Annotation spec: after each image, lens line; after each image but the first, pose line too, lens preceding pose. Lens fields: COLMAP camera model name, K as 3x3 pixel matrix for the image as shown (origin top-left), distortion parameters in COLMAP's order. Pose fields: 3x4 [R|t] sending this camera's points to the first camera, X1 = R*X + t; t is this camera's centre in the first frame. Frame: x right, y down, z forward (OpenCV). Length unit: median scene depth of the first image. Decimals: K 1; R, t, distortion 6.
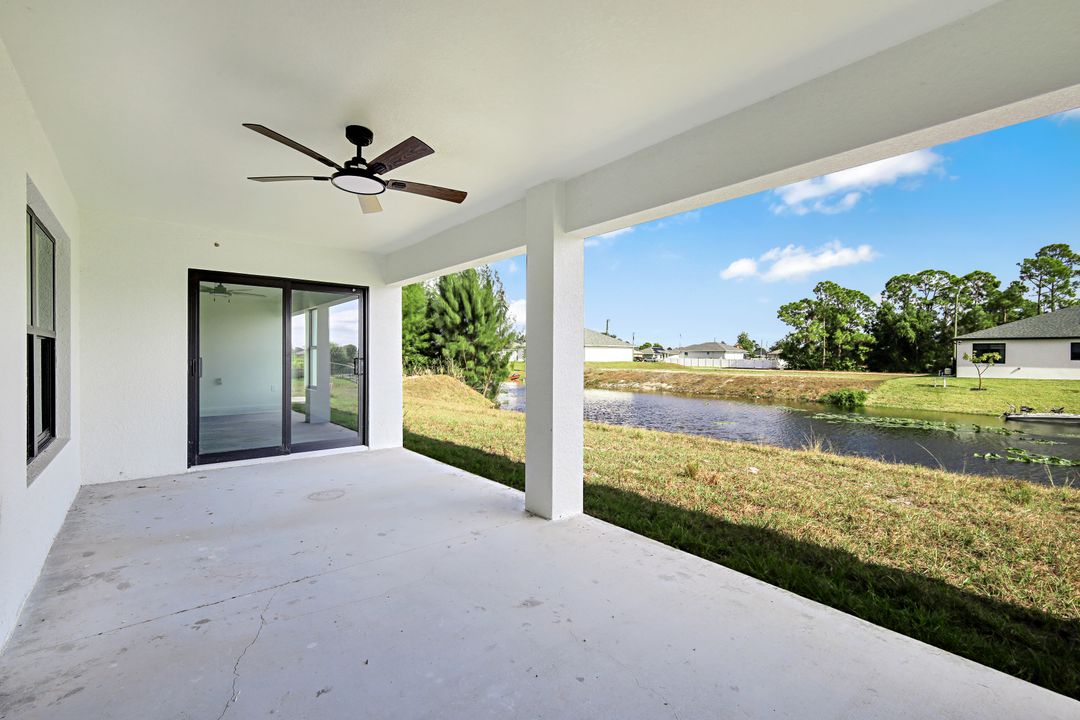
lens RADIAL K [[473.1, 0, 531.8], [0, 473.1, 359.9], [0, 0, 1]] dist [0.010632, -0.000286]
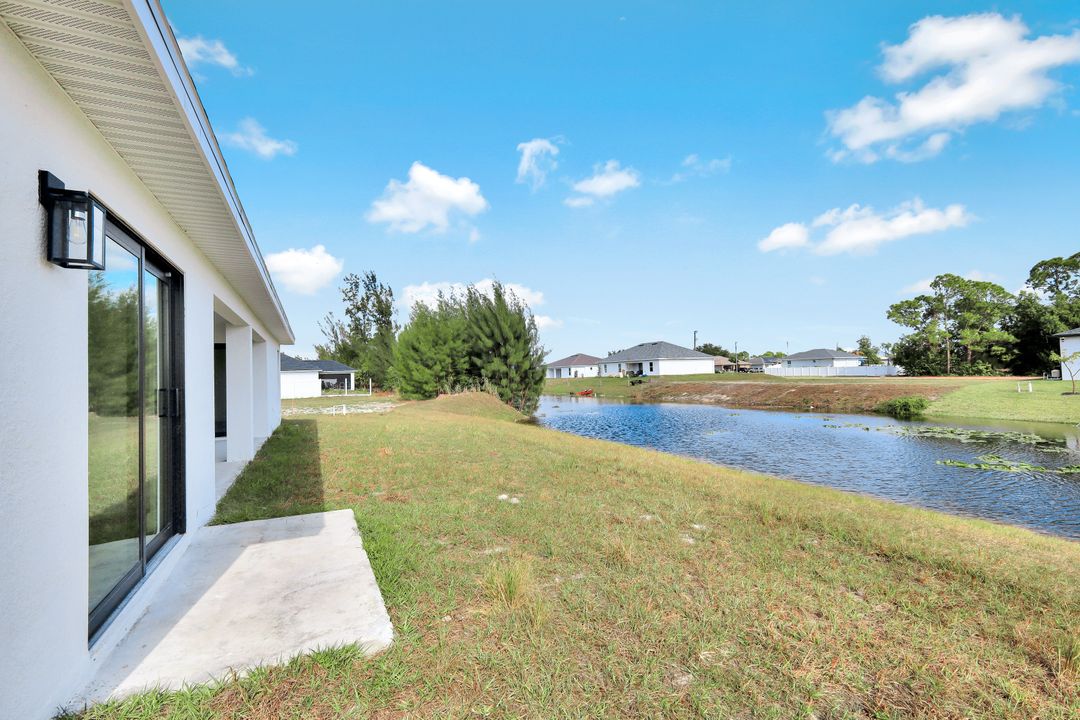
lens RADIAL K [[473.1, 0, 534.3], [0, 473.1, 352.8], [0, 0, 1]] dist [0.010632, -0.000286]
pose [[0.968259, -0.045705, -0.245733, 0.098547], [0.033571, 0.998012, -0.053346, 0.000931], [0.247682, 0.043404, 0.967869, -0.034826]]
